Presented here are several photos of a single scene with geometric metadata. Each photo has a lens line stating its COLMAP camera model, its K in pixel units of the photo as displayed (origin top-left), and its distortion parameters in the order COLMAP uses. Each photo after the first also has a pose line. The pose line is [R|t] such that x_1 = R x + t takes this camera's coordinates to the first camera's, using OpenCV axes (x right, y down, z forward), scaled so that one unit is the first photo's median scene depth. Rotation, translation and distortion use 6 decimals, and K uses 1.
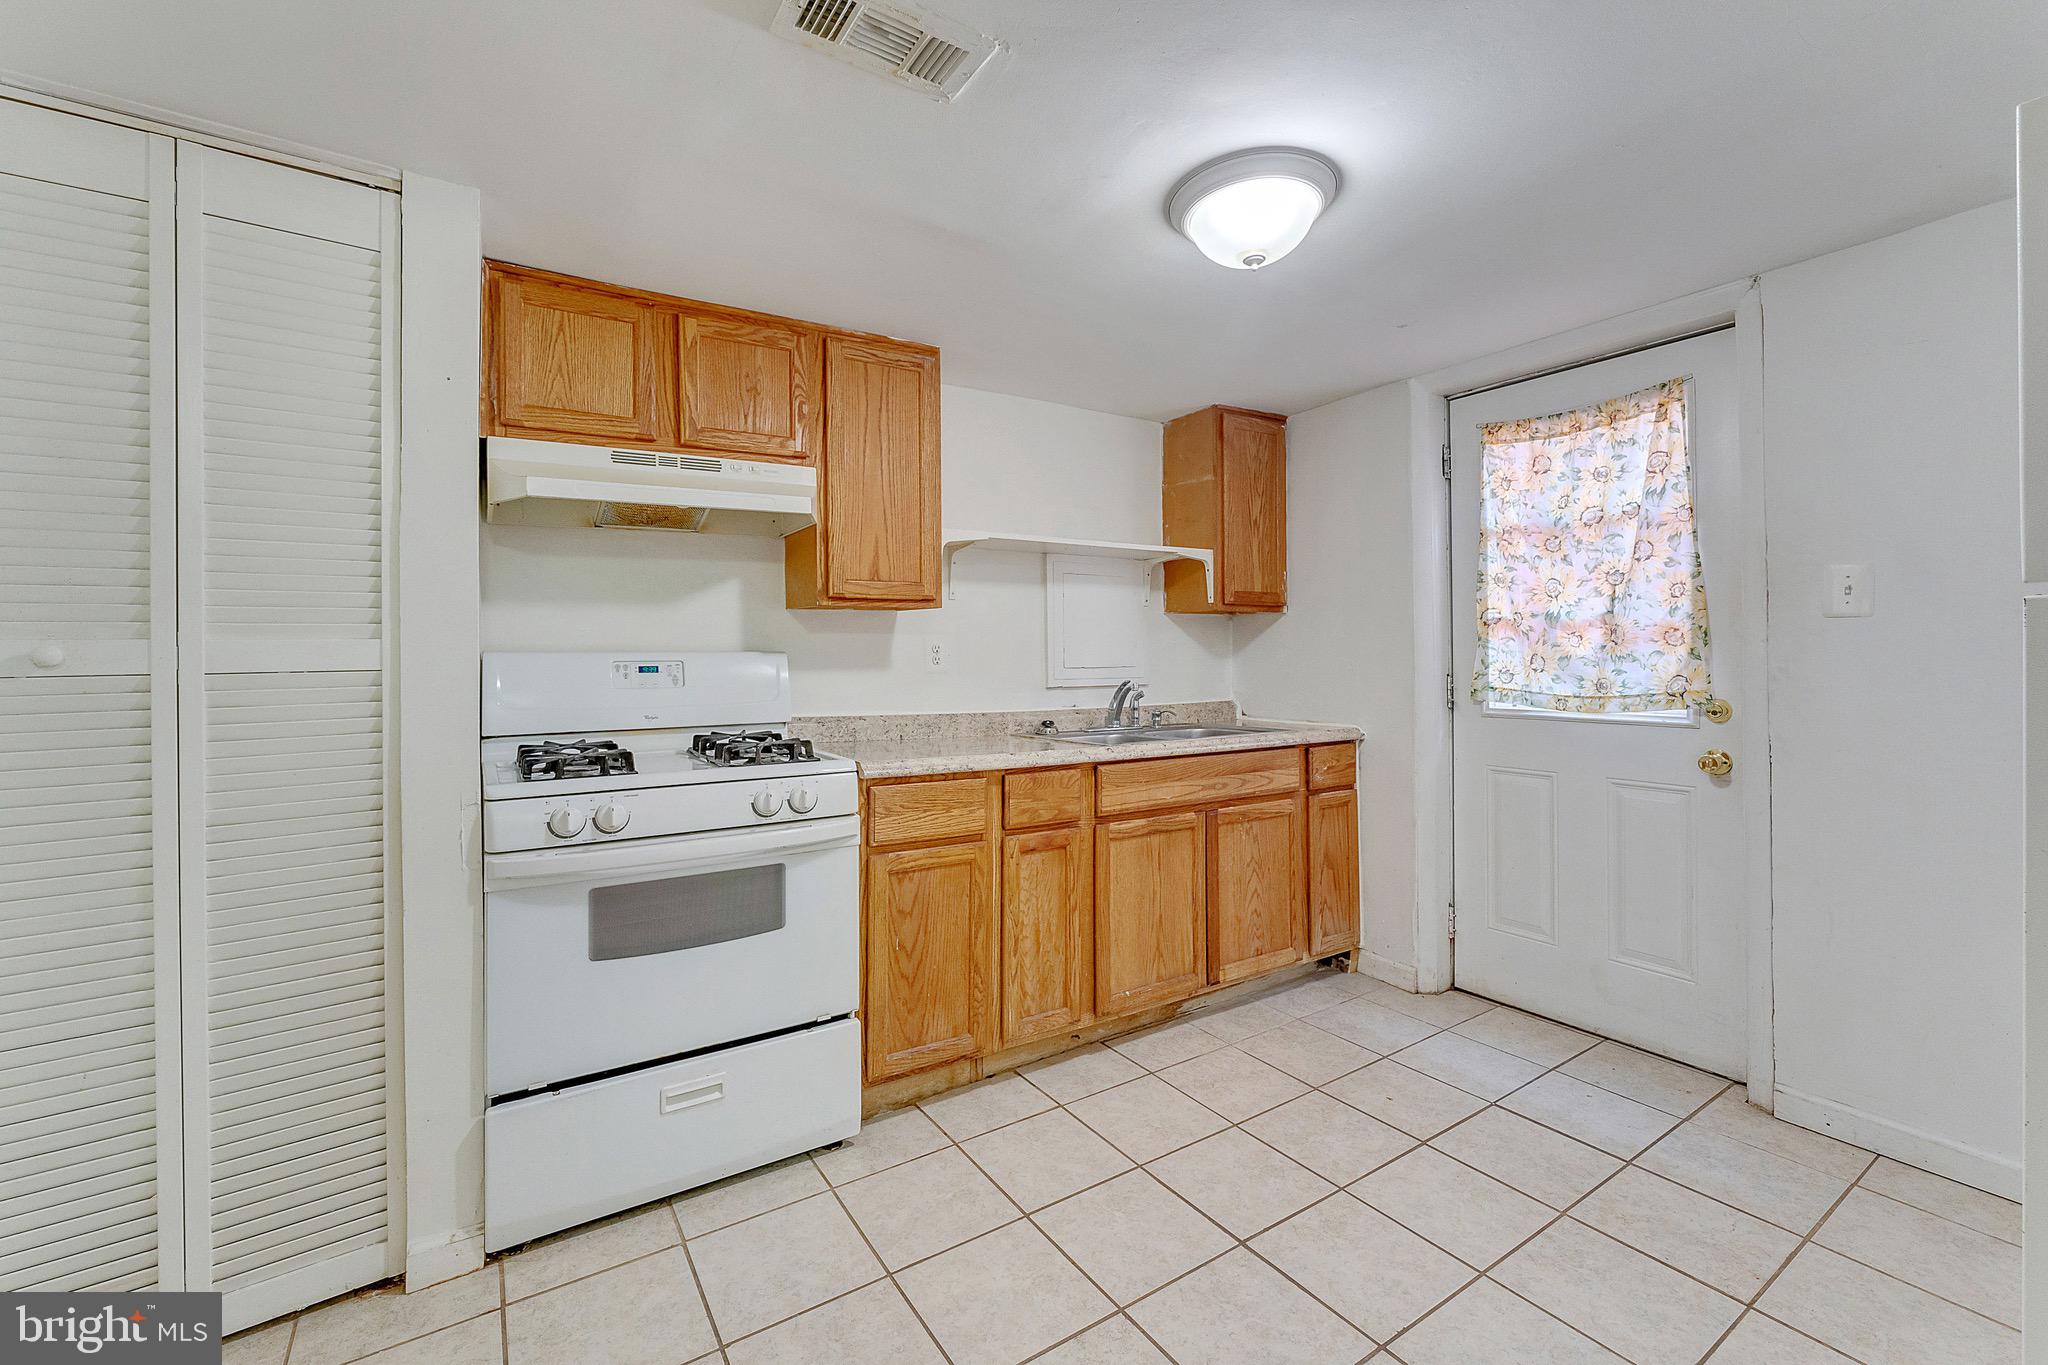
lens RADIAL K [[840.8, 0, 1027.5], [0, 840.8, 649.2], [0, 0, 1]] dist [-0.007262, 0.000738]
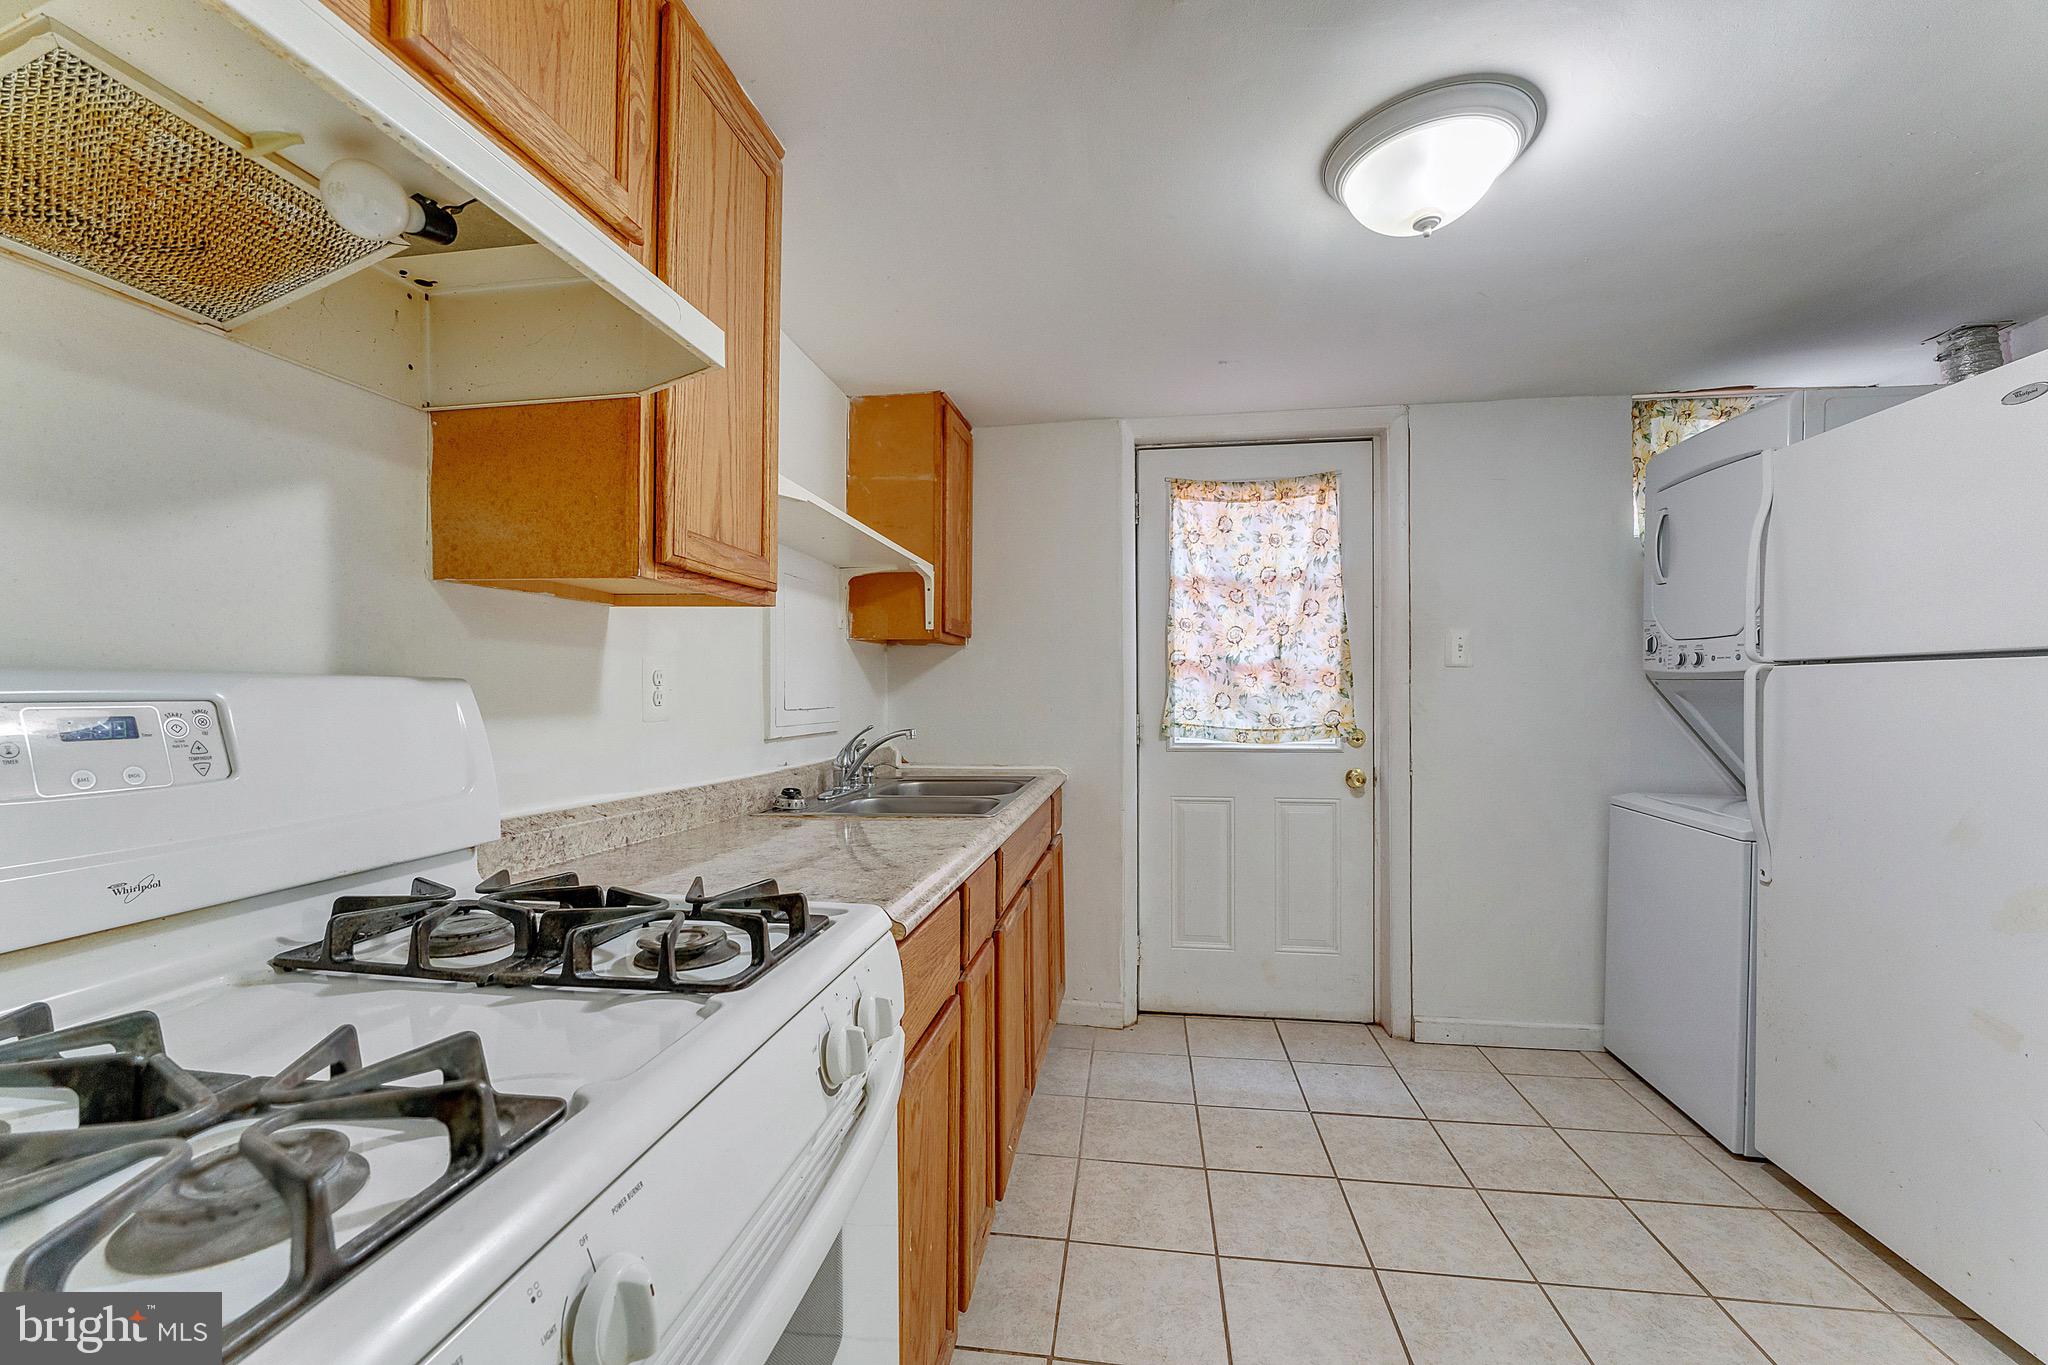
lens RADIAL K [[813.6, 0, 1020.3], [0, 813.6, 690.7], [0, 0, 1]] dist [-0.007307, 0.000002]
pose [[0.664467, 0.007271, 0.747282, -0.406385], [-0.008292, 0.999963, -0.002356, 0.008048], [-0.747271, -0.004631, 0.664503, 0.510609]]
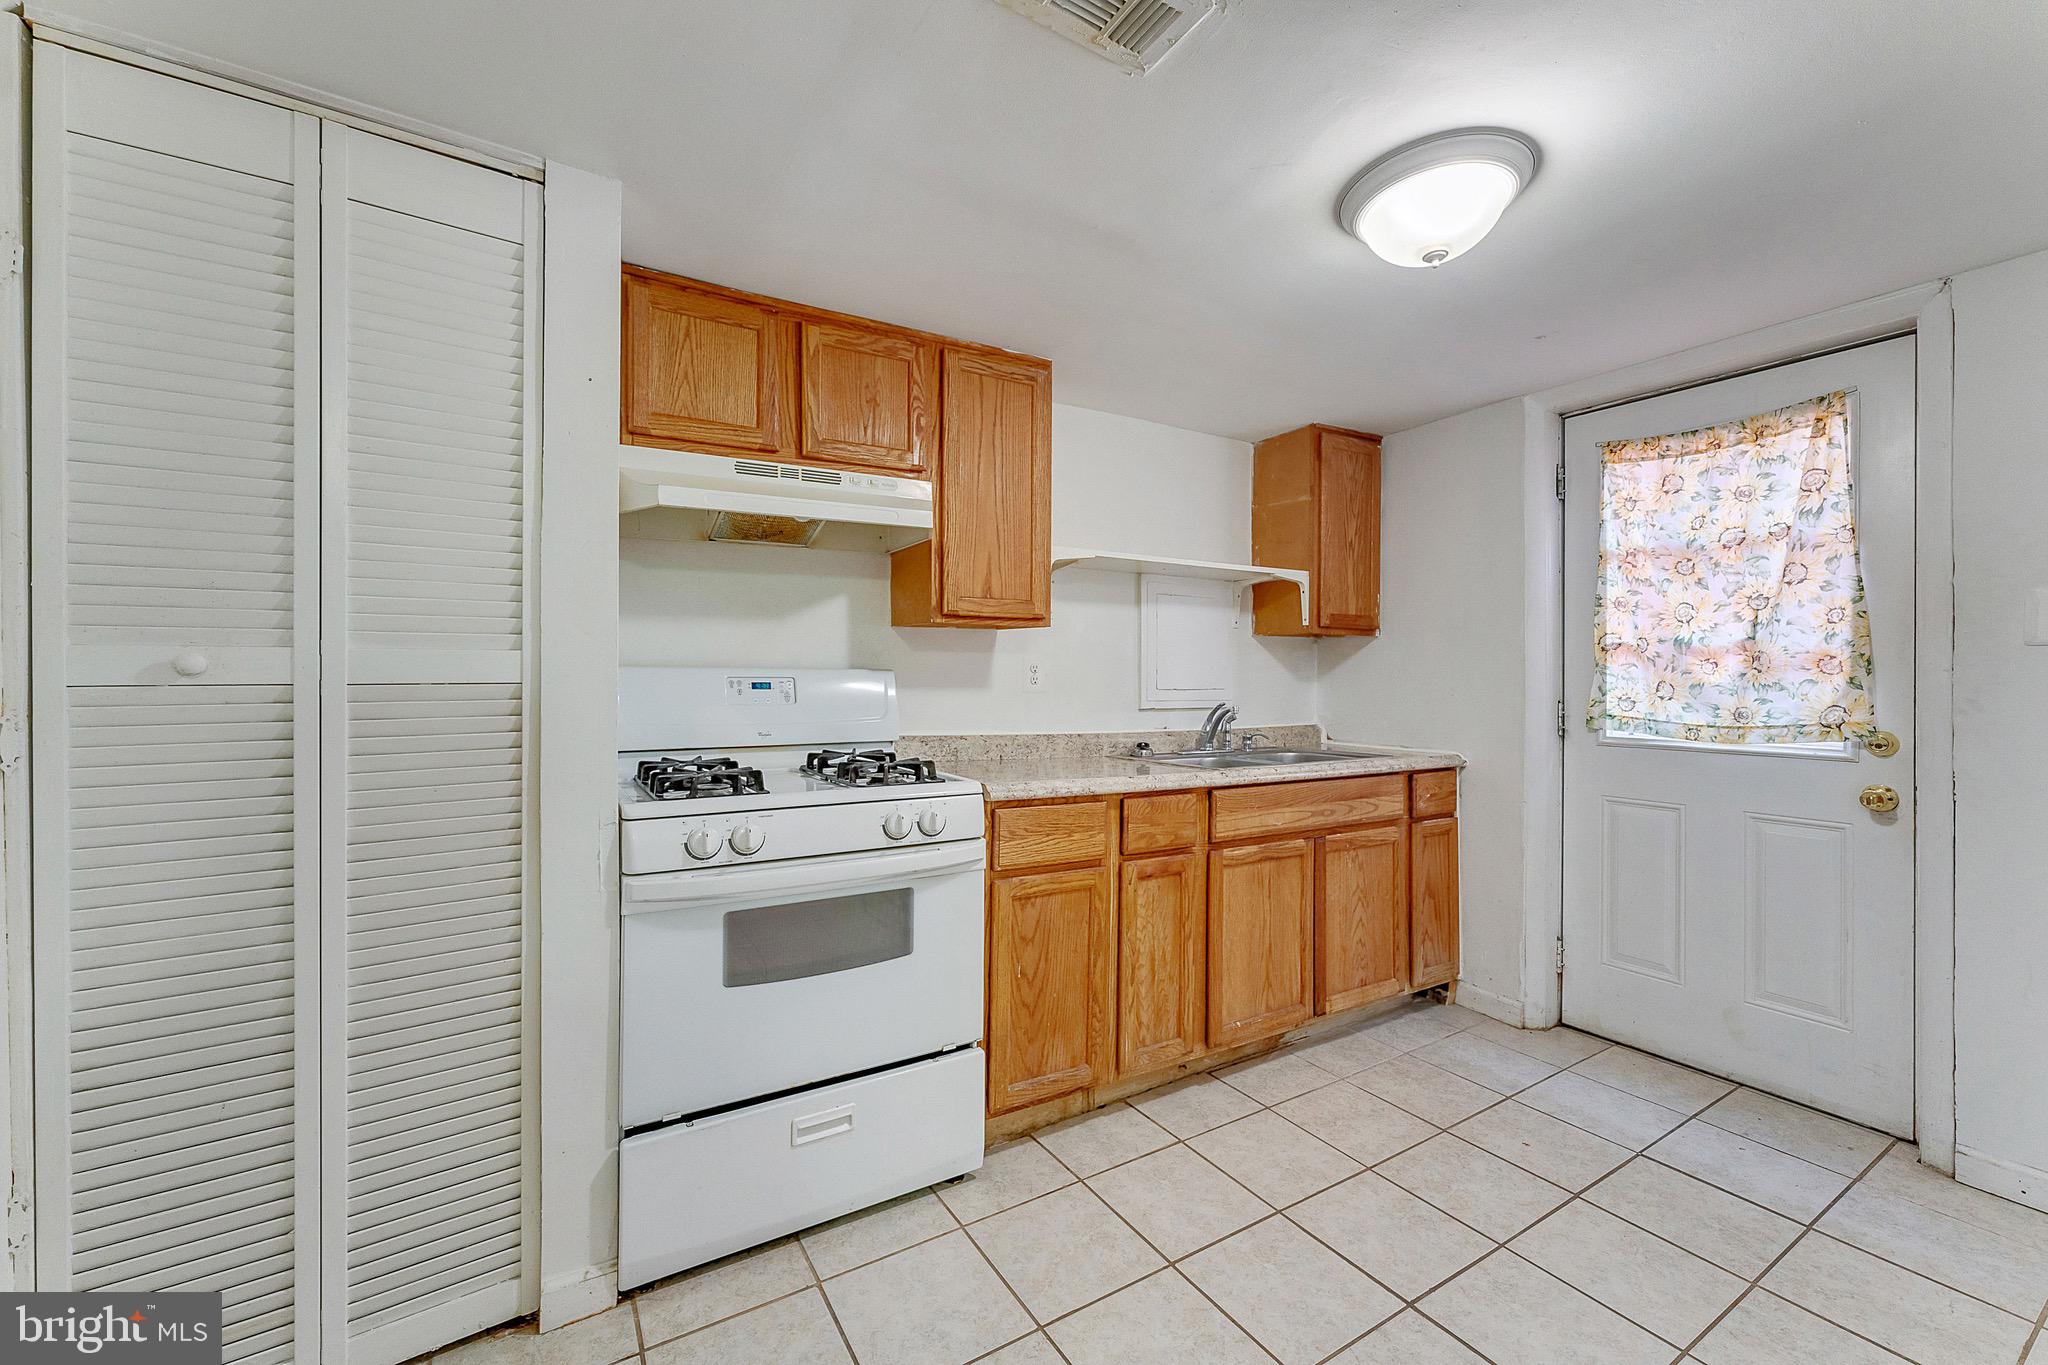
lens RADIAL K [[806.9, 0, 1025.1], [0, 806.9, 674.7], [0, 0, 1]] dist [-0.000183, 0.000475]
pose [[0.999480, 0.012048, -0.029901, -0.103370], [-0.011910, 0.999918, 0.004771, 0.002738], [0.029956, -0.004413, 0.999541, 0.057202]]
